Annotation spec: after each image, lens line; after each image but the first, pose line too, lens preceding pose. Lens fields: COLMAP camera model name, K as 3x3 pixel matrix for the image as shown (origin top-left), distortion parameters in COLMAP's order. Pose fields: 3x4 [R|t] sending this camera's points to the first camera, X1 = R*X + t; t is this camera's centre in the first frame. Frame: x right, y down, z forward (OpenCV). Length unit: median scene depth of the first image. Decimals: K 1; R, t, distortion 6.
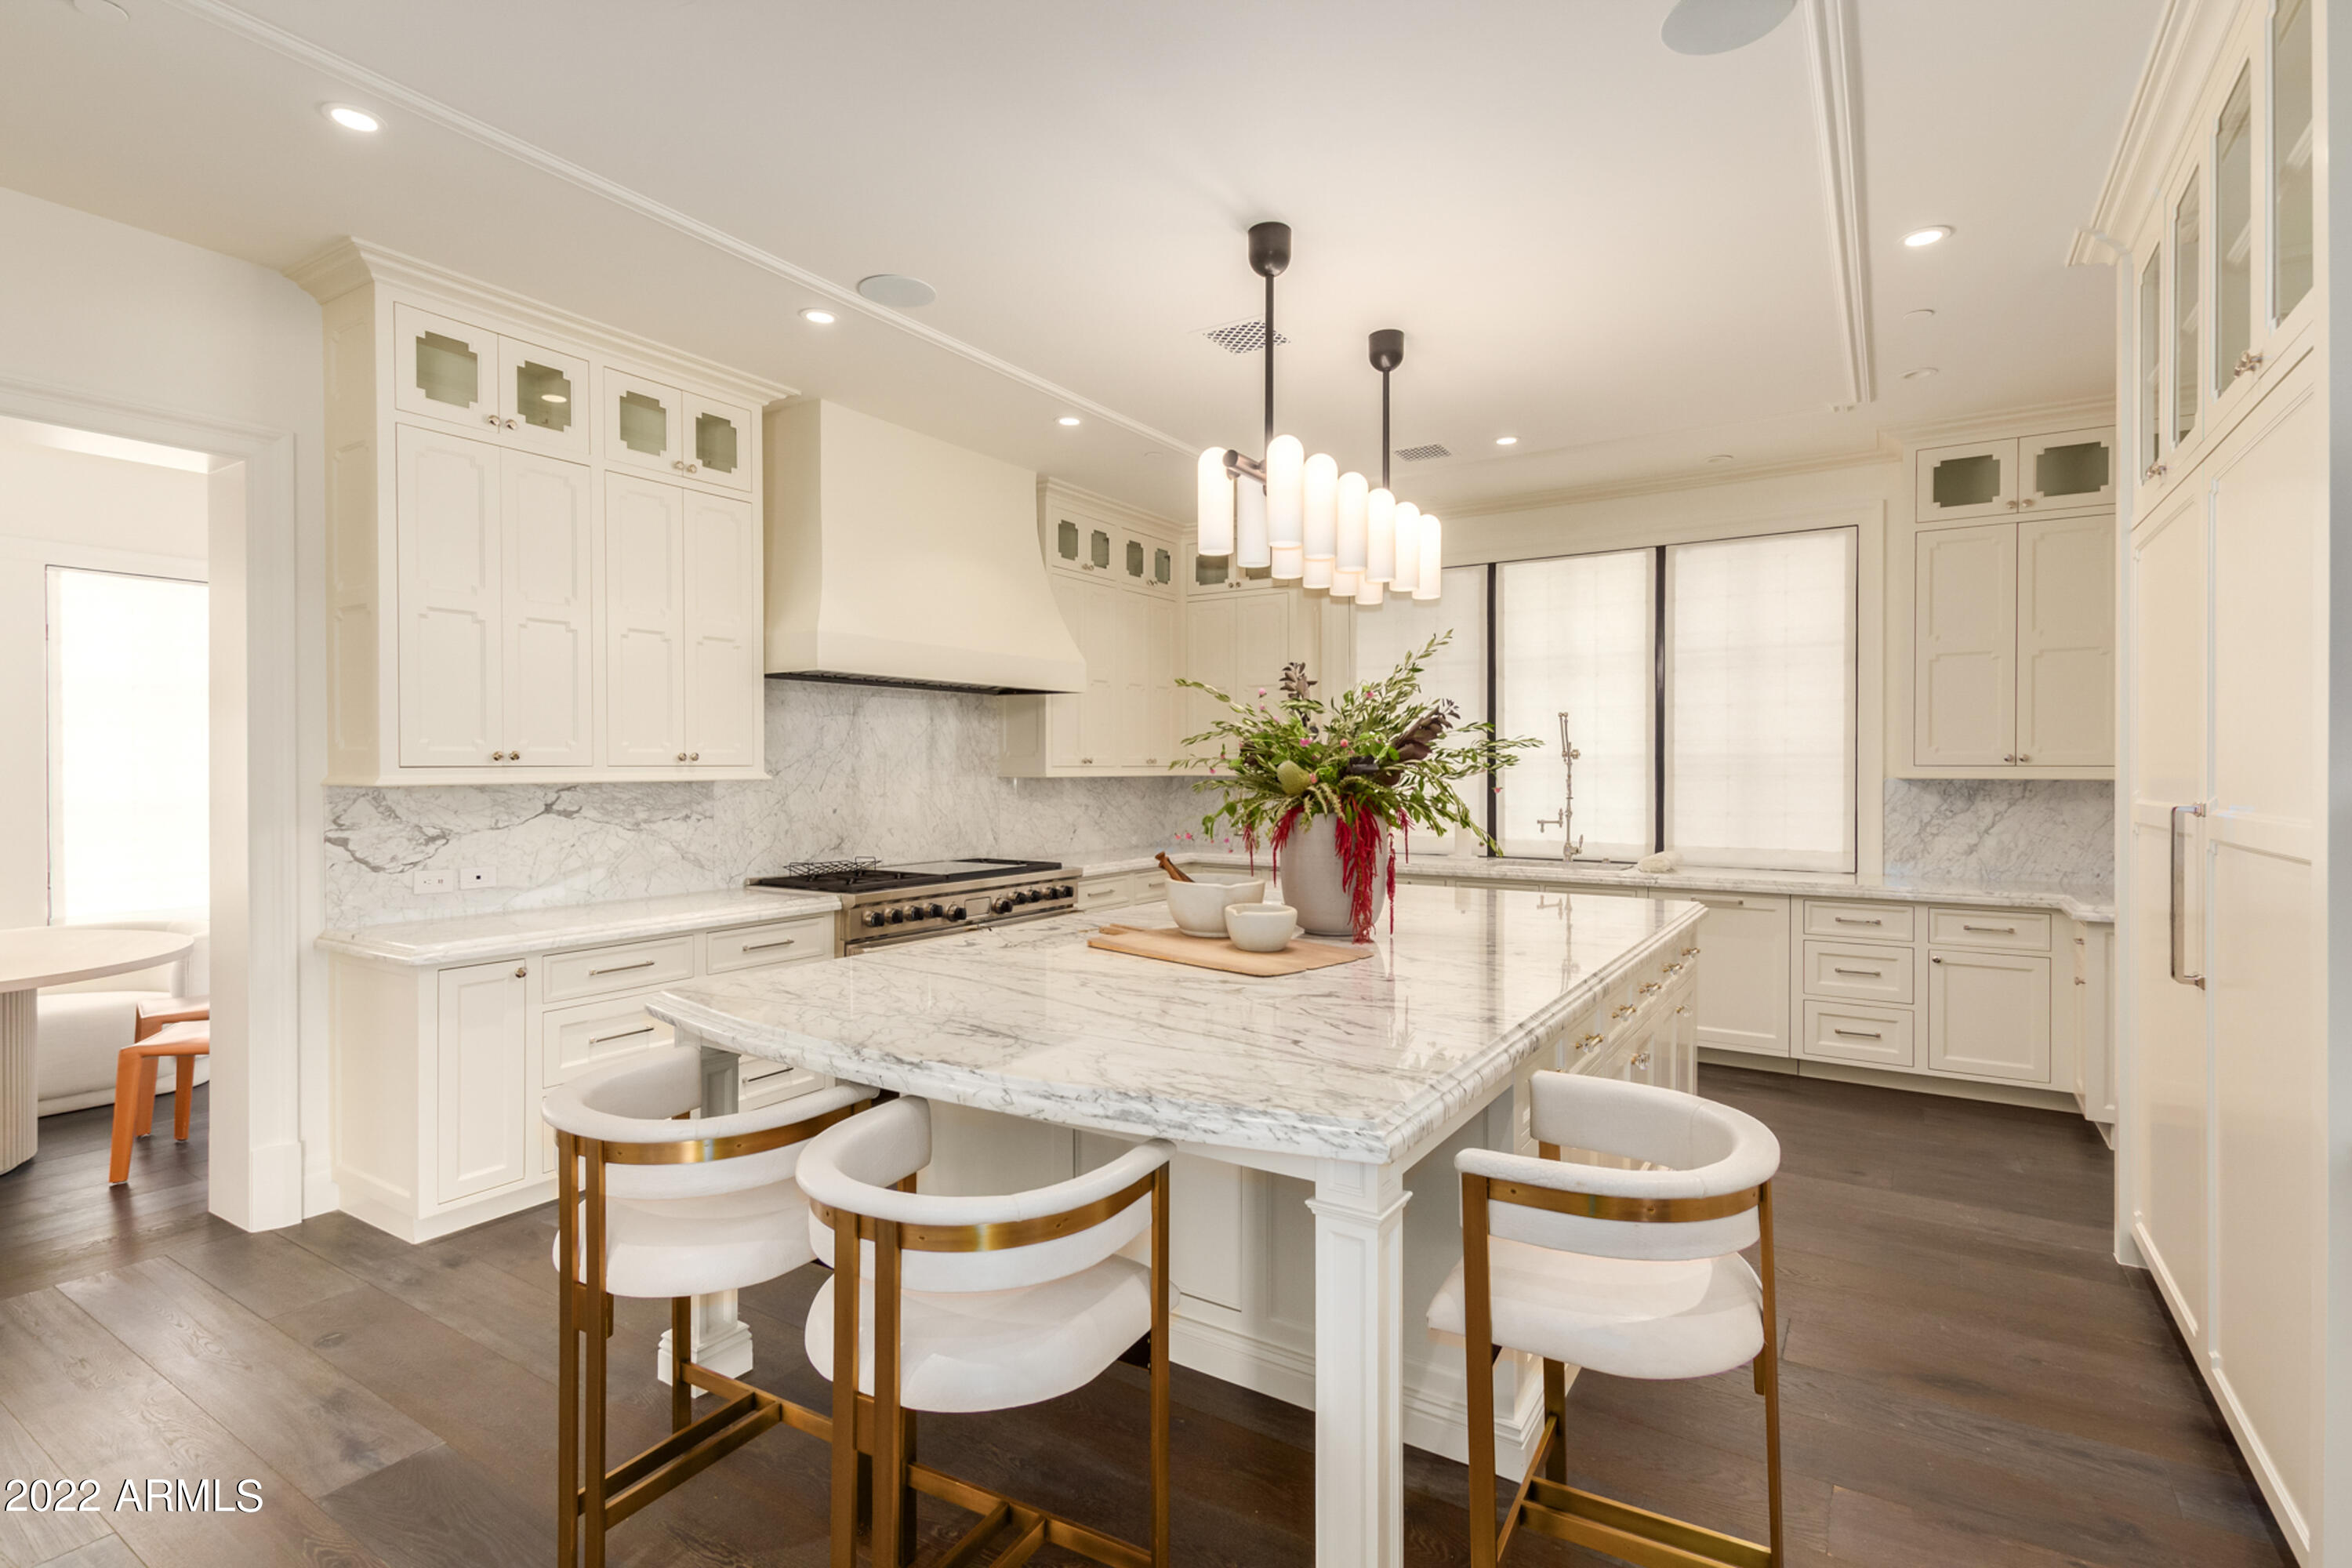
lens RADIAL K [[1095.8, 0, 1190.6], [0, 1095.8, 780.2], [0, 0, 1]] dist [0.004740, 0.000007]
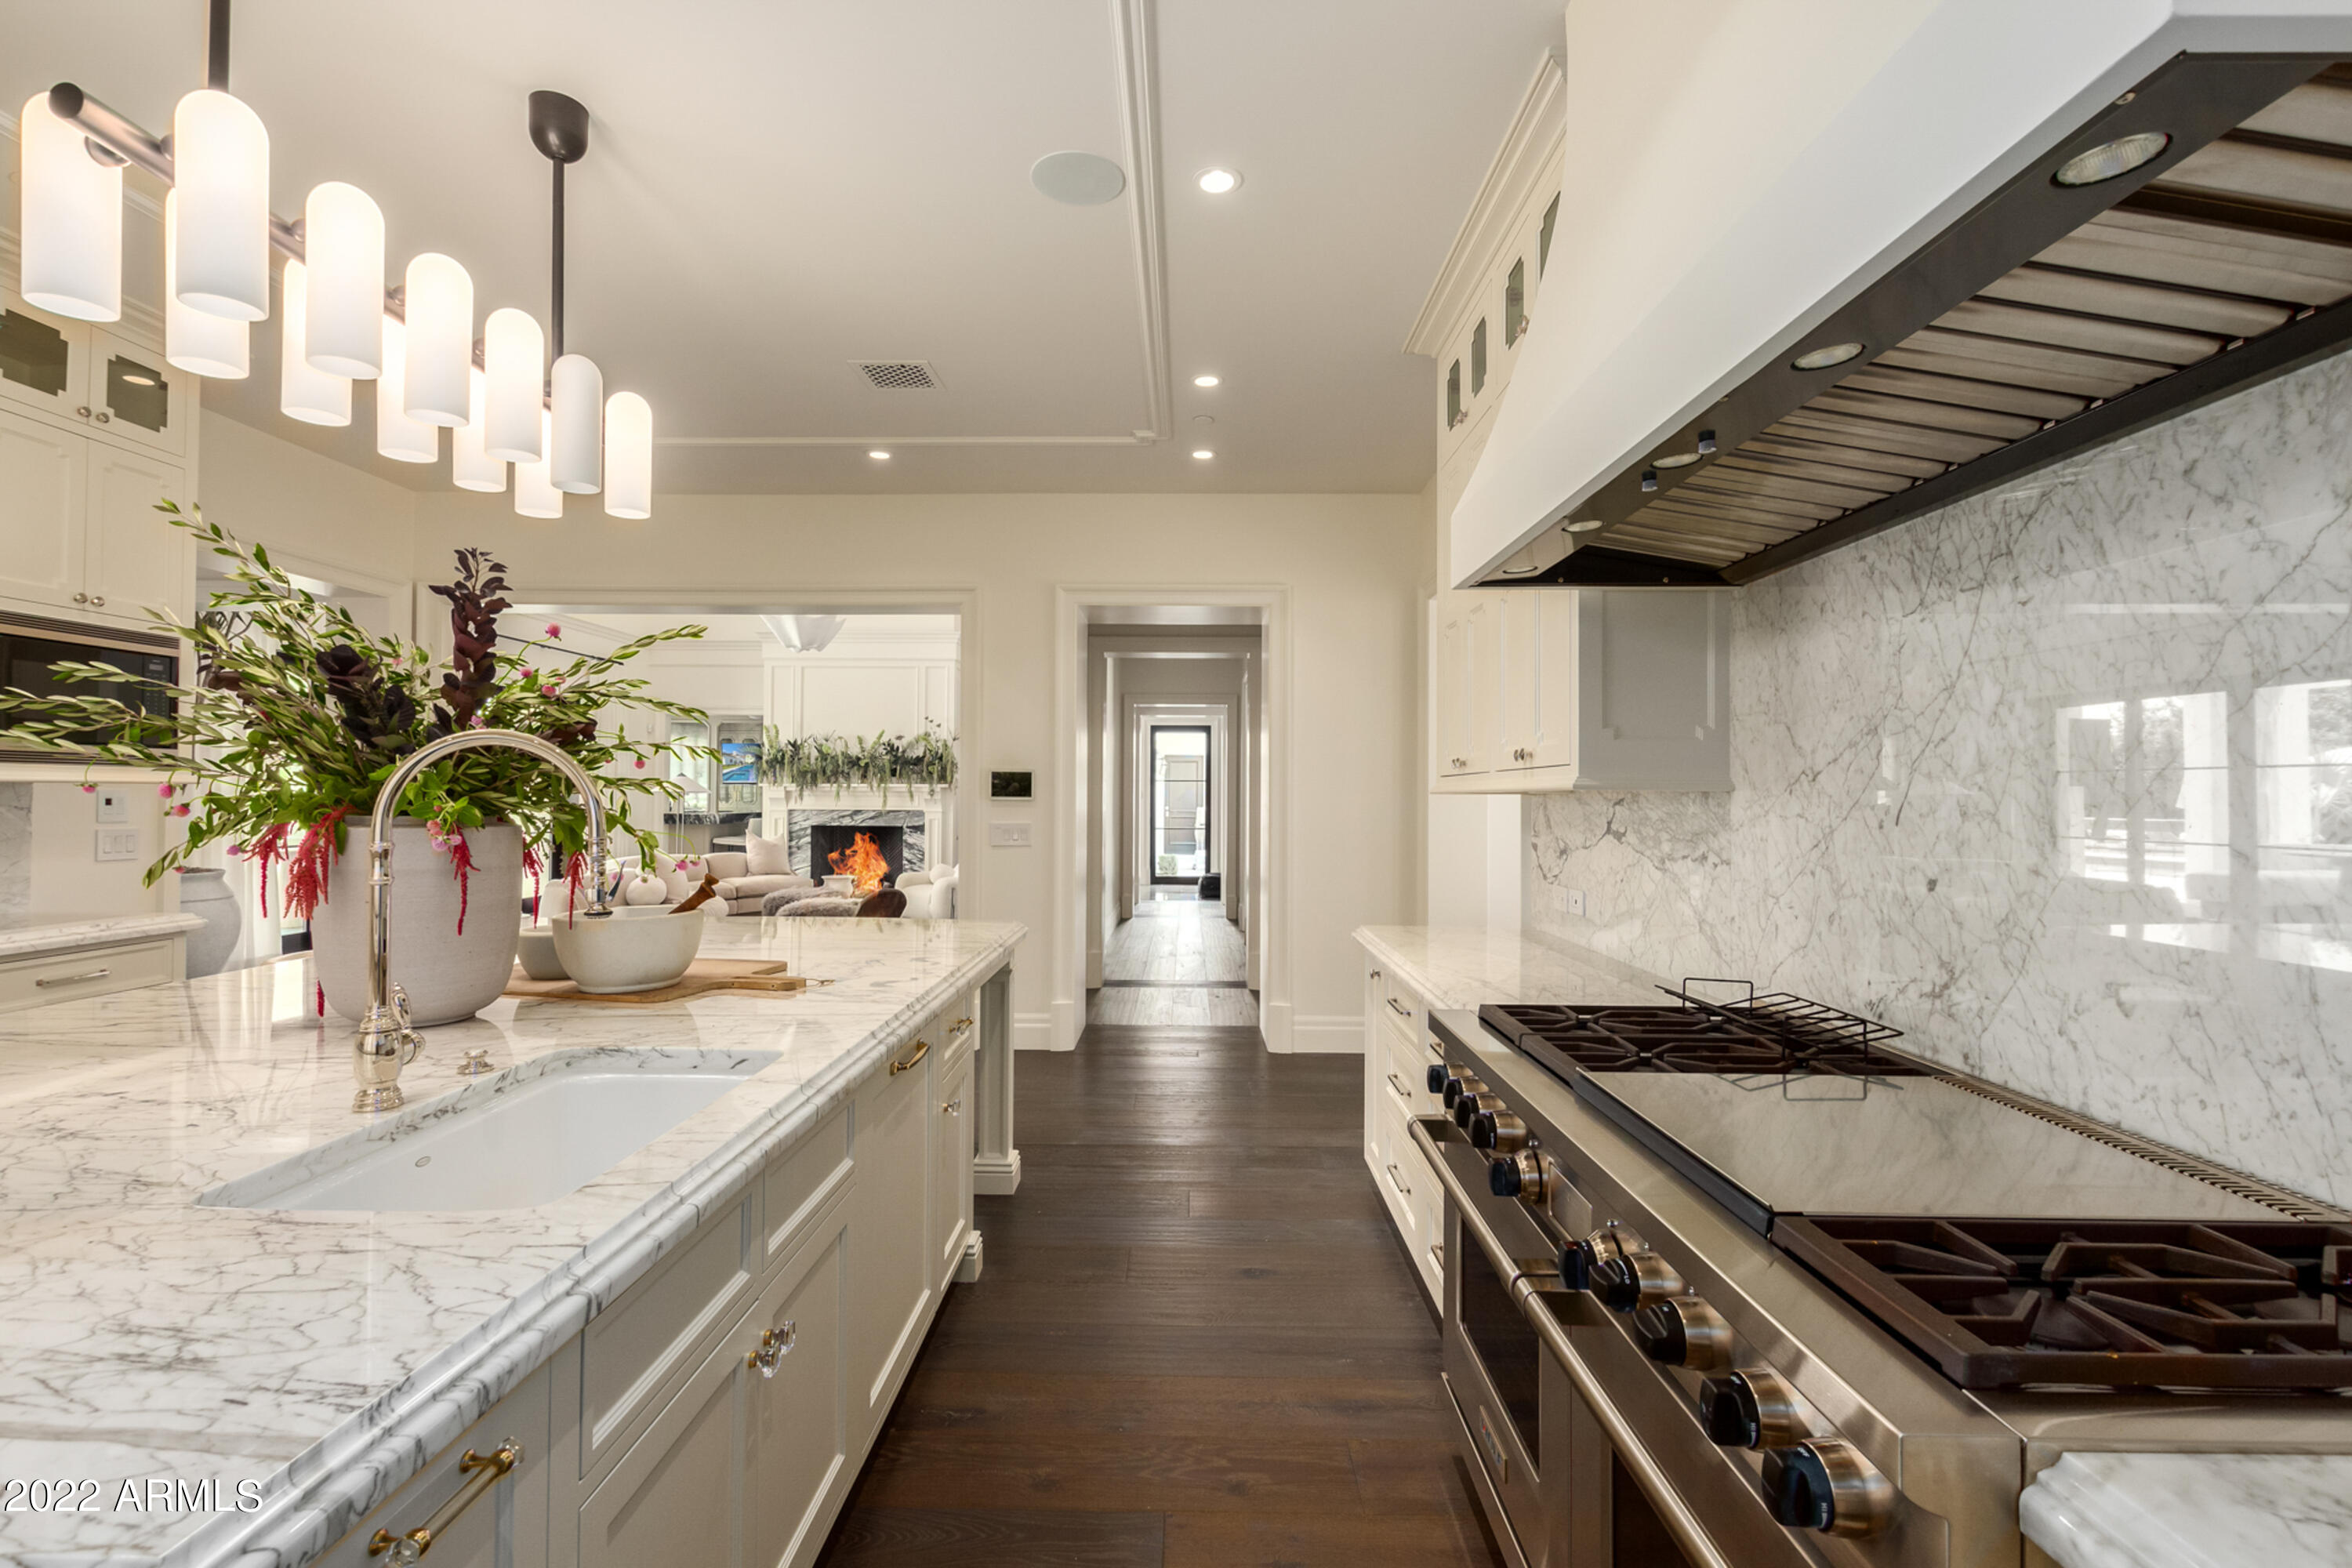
lens RADIAL K [[1095.8, 0, 1180.9], [0, 1095.8, 777.9], [0, 0, 1]] dist [0.004740, 0.000007]
pose [[-0.853586, -0.021208, -0.520520, 0.061499], [-0.020527, 0.999764, -0.007073, 0.002281], [0.520547, 0.004647, -0.853820, 1.331487]]
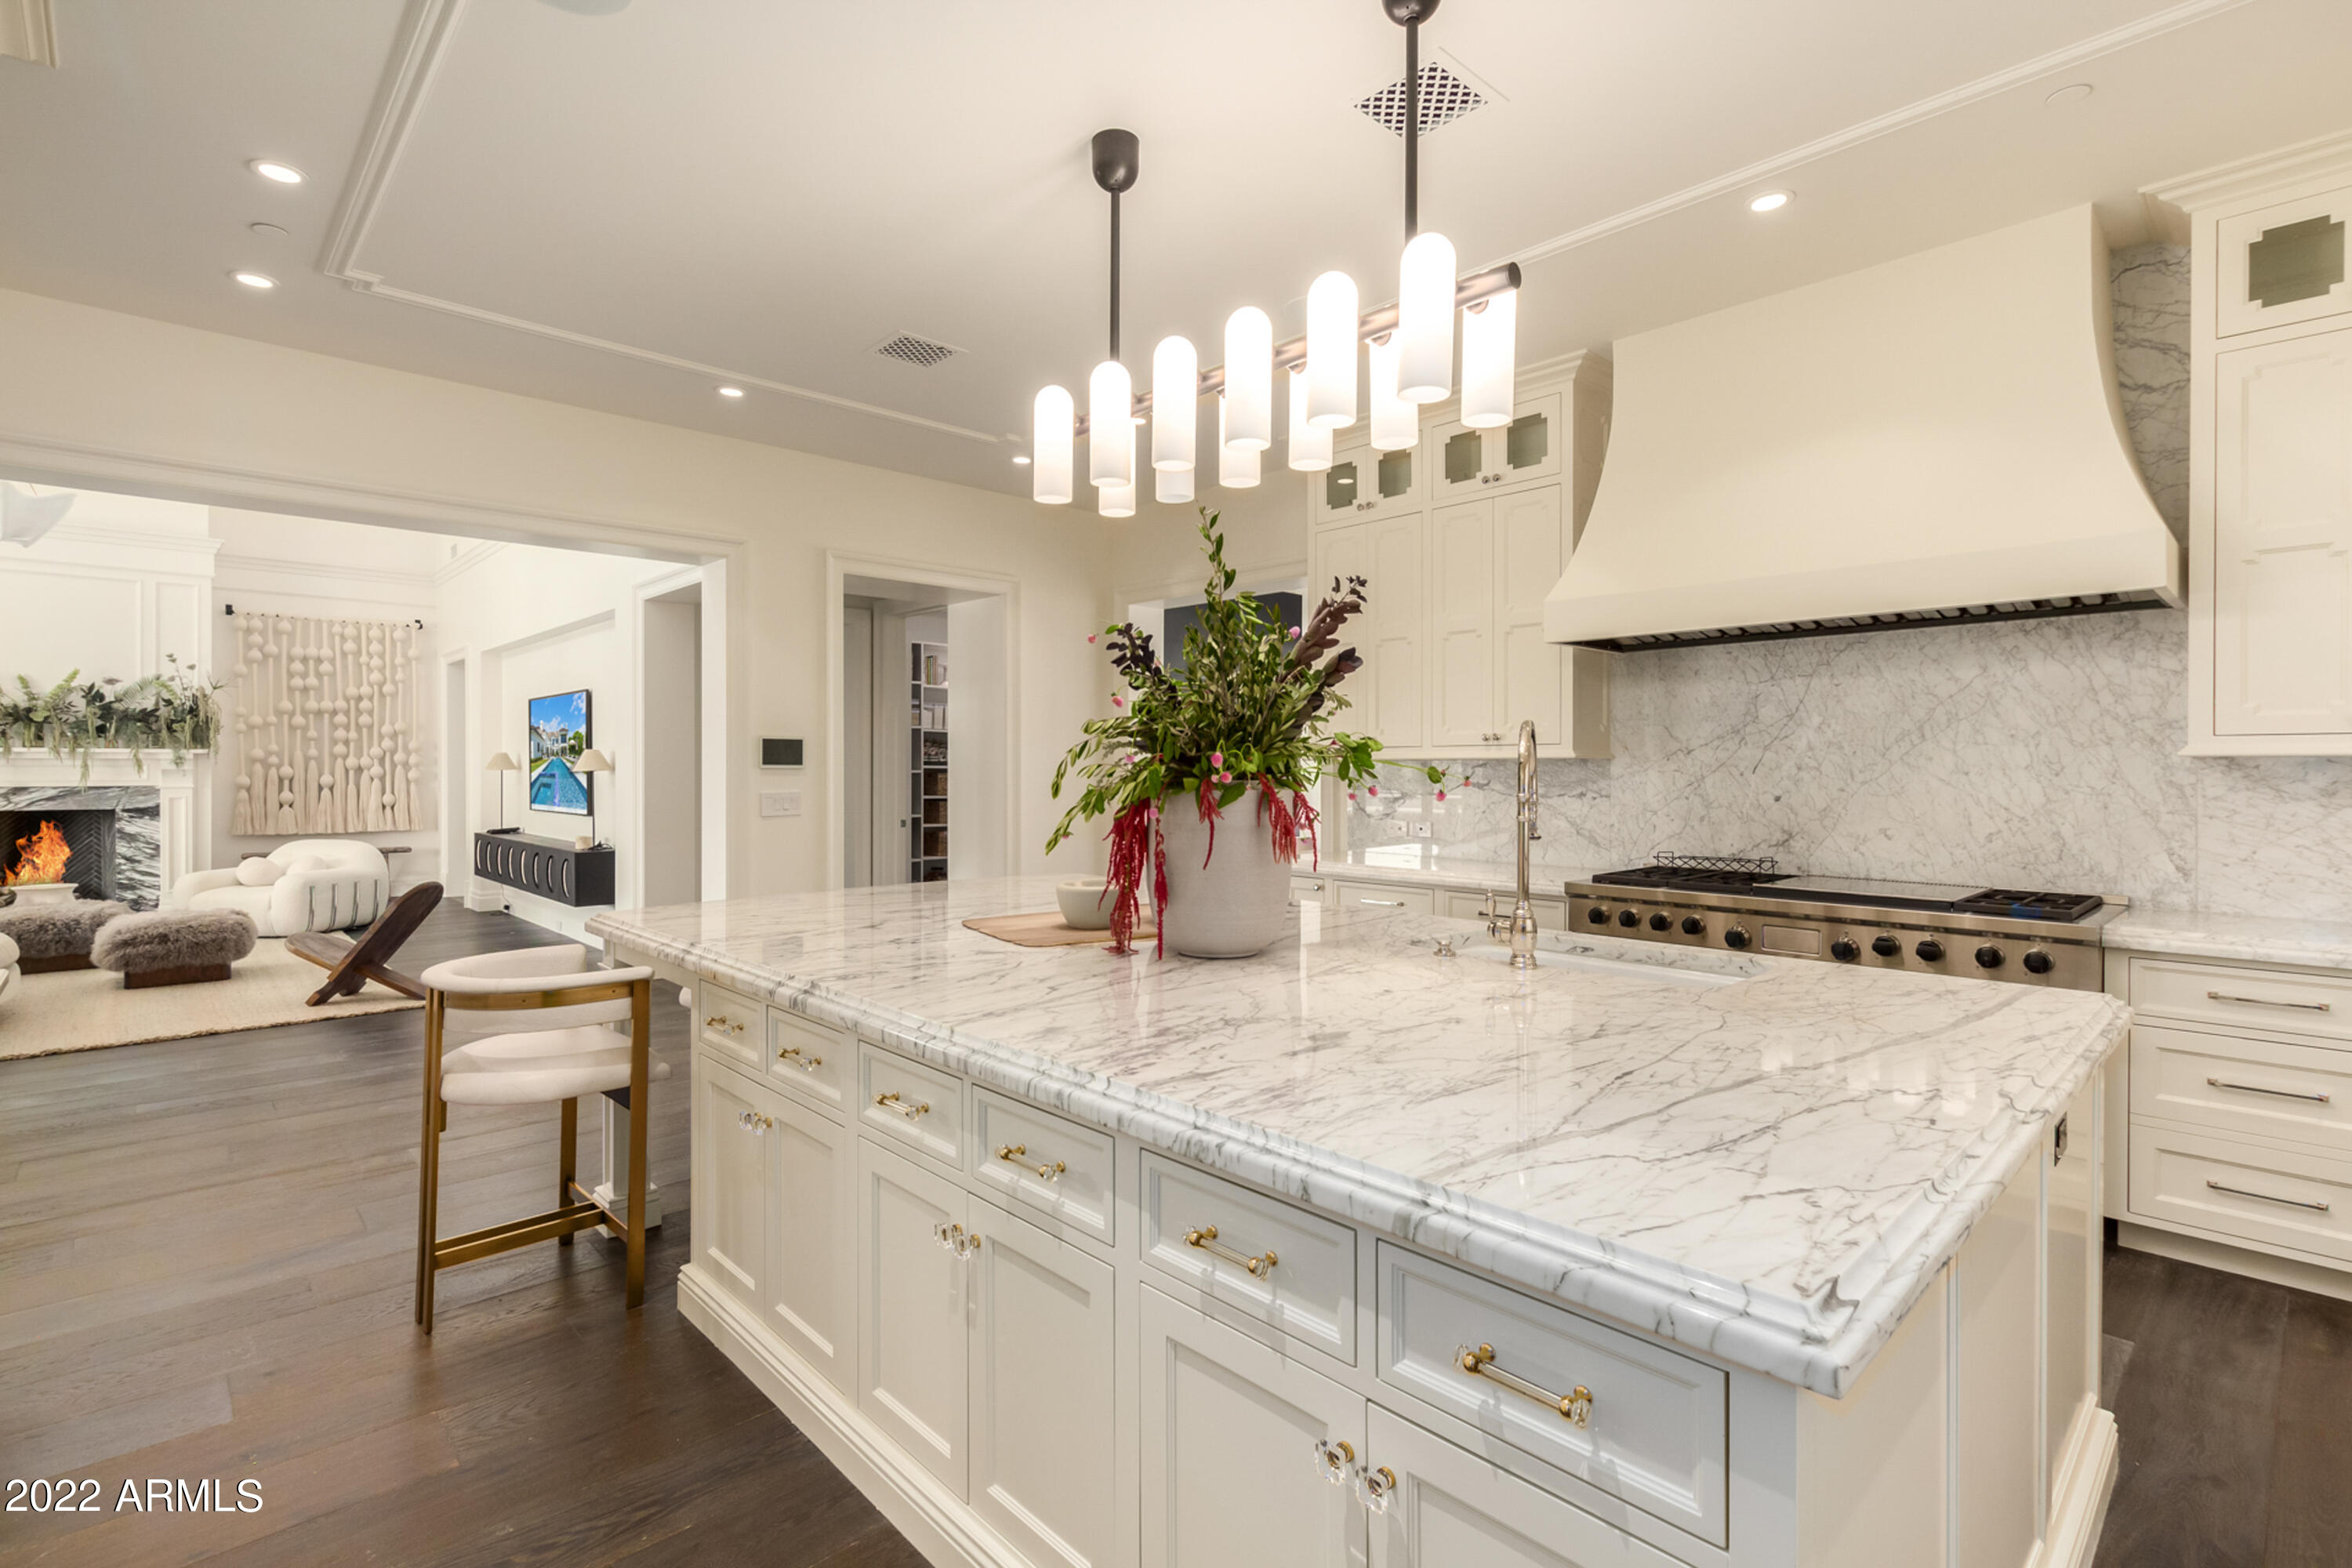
lens RADIAL K [[1095.8, 0, 1169.6], [0, 1095.8, 769.9], [0, 0, 1]] dist [0.004740, 0.000007]
pose [[-0.244952, -0.004186, -0.969526, 0.644021], [-0.017790, 0.999842, 0.000178, 0.016814], [0.969372, 0.017291, -0.244988, 0.869646]]
